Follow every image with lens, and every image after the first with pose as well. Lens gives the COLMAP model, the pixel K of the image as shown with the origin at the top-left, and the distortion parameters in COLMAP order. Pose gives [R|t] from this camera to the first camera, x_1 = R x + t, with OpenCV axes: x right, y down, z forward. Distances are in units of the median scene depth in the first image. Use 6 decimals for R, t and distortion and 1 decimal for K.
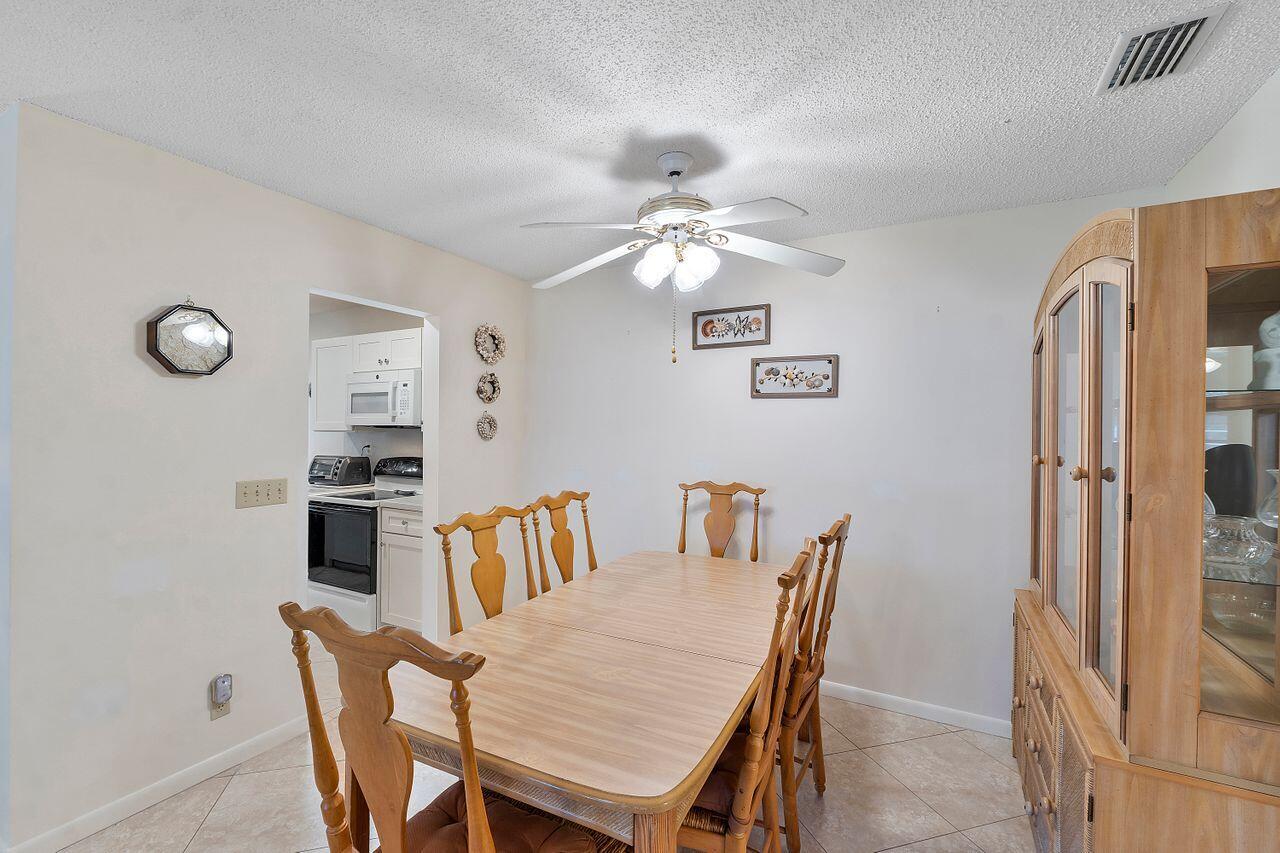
lens RADIAL K [[560.1, 0, 641.2], [0, 560.1, 429.3], [0, 0, 1]] dist [-0.004726, 0.000078]
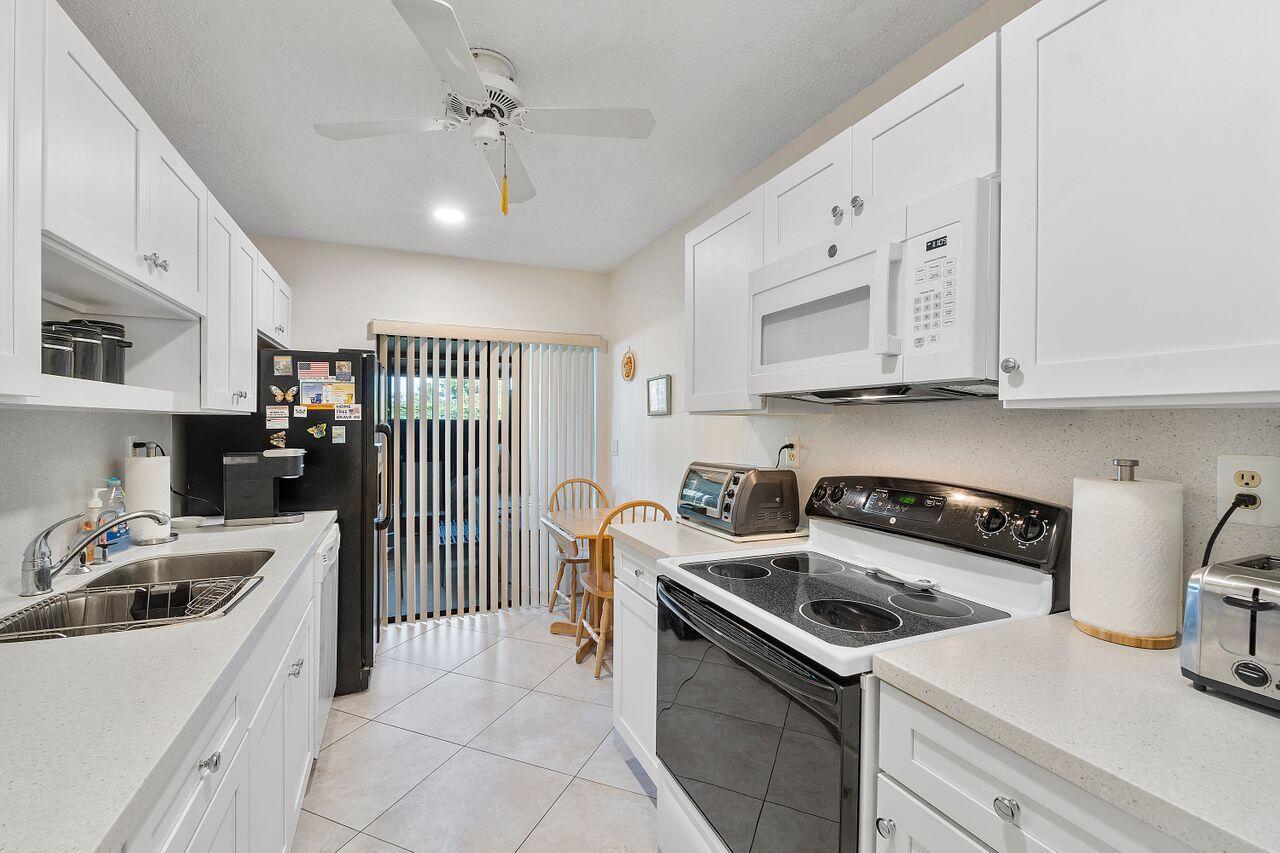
lens RADIAL K [[560.1, 0, 633.7], [0, 560.1, 425.7], [0, 0, 1]] dist [-0.004726, 0.000078]
pose [[0.782133, -0.000175, -0.623112, -0.326329], [-0.004576, 0.999971, -0.006024, 0.017937], [0.623095, 0.007563, 0.782110, 0.603801]]
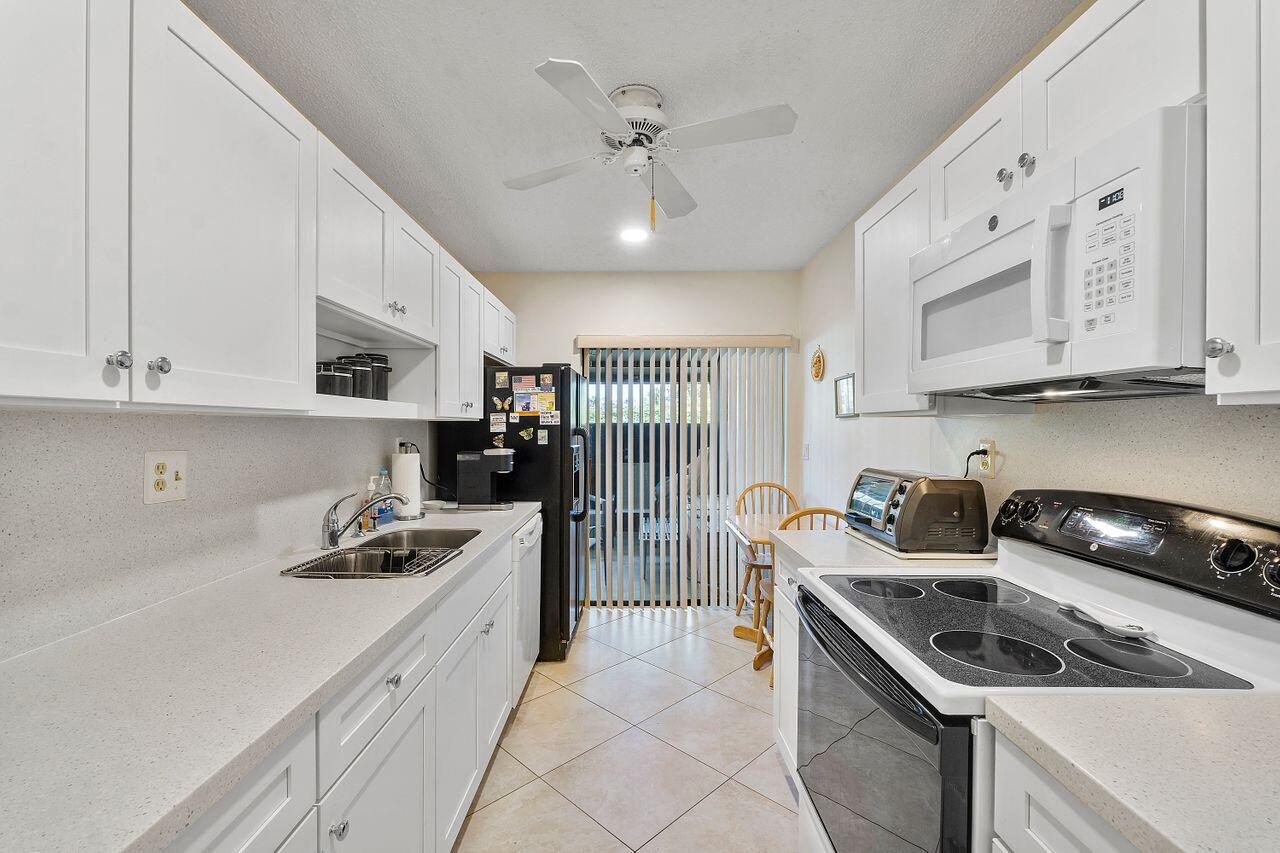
lens RADIAL K [[560.1, 0, 611.4], [0, 560.1, 424.6], [0, 0, 1]] dist [-0.004726, 0.000078]
pose [[0.455608, -0.008782, -0.890137, -0.278951], [-0.003150, 0.999929, -0.011477, 0.017301], [0.890175, 0.008033, 0.455548, 0.636806]]
